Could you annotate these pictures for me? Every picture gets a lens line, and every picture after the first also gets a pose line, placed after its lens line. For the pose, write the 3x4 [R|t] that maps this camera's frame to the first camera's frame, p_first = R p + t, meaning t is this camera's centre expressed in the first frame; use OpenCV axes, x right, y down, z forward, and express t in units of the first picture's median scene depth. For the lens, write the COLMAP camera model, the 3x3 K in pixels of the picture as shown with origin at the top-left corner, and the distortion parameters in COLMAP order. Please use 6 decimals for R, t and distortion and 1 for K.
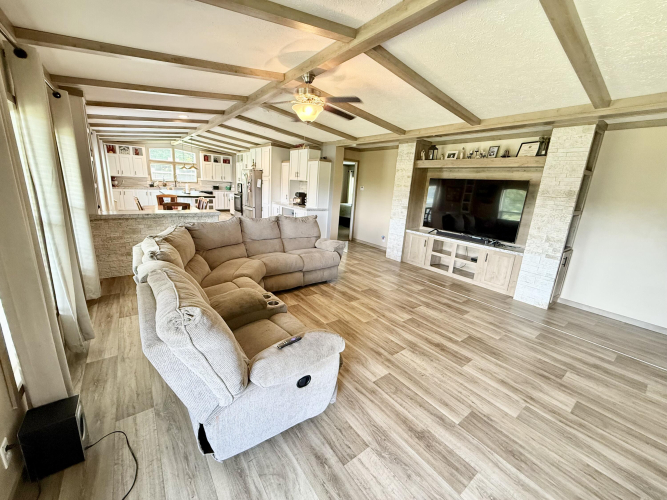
lens RADIAL K [[264.3, 0, 326.5], [0, 264.3, 249.2], [0, 0, 1]] dist [0.002103, 0.000269]
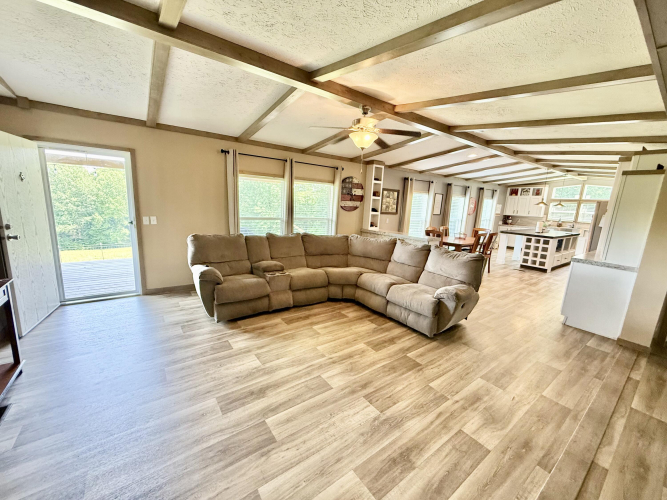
lens RADIAL K [[264.3, 0, 315.0], [0, 264.3, 246.7], [0, 0, 1]] dist [0.002103, 0.000269]
pose [[-0.037037, 0.113156, -0.992887, 0.937850], [-0.301813, 0.945904, 0.119059, -0.085638], [0.952648, 0.304075, -0.000881, 0.658488]]
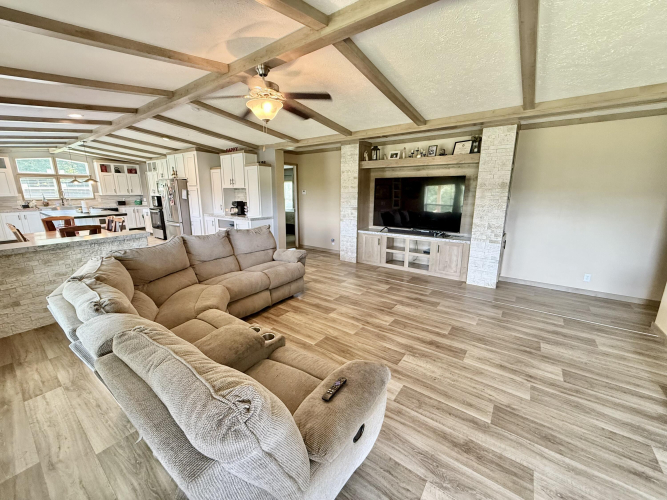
lens RADIAL K [[264.3, 0, 322.2], [0, 264.3, 249.6], [0, 0, 1]] dist [0.002103, 0.000269]
pose [[0.957053, -0.121616, 0.263170, -0.190004], [0.125093, 0.992139, 0.003568, -0.041188], [-0.261535, 0.029506, 0.964743, 0.130750]]
